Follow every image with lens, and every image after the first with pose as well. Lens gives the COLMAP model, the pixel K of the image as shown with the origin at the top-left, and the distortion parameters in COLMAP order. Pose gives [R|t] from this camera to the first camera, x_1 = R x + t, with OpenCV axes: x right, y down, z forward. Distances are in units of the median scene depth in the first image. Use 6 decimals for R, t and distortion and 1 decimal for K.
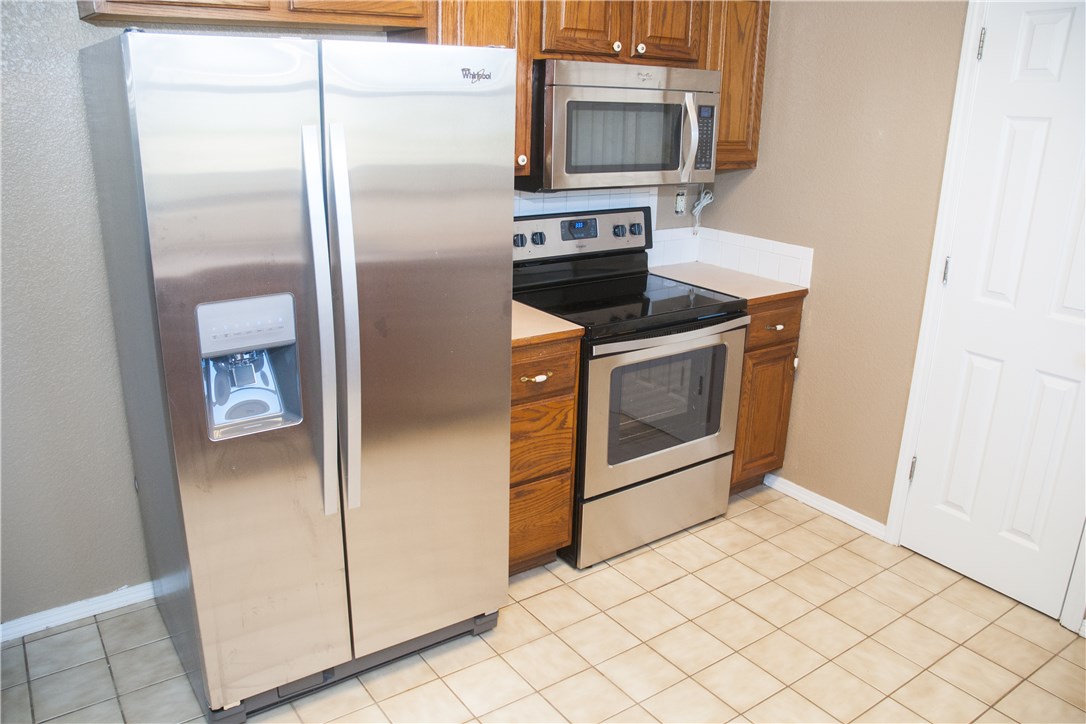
lens RADIAL K [[828.9, 0, 556.6], [0, 828.9, 361.2], [0, 0, 1]] dist [-0.188094, 0.168748]
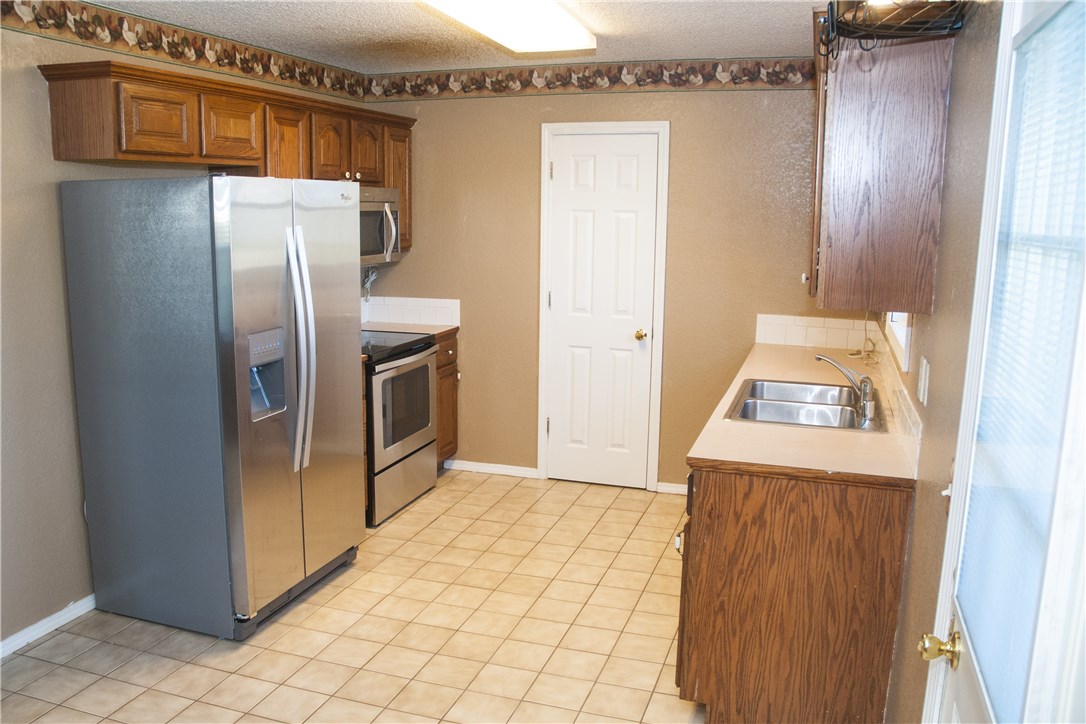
lens RADIAL K [[855.4, 0, 543.0], [0, 855.4, 362.0], [0, 0, 1]] dist [-0.192416, 0.230321]
pose [[0.810149, -0.119571, 0.573900, -0.557603], [0.189296, 0.979893, -0.063062, 0.121816], [-0.554821, 0.159726, 0.816494, -0.428823]]
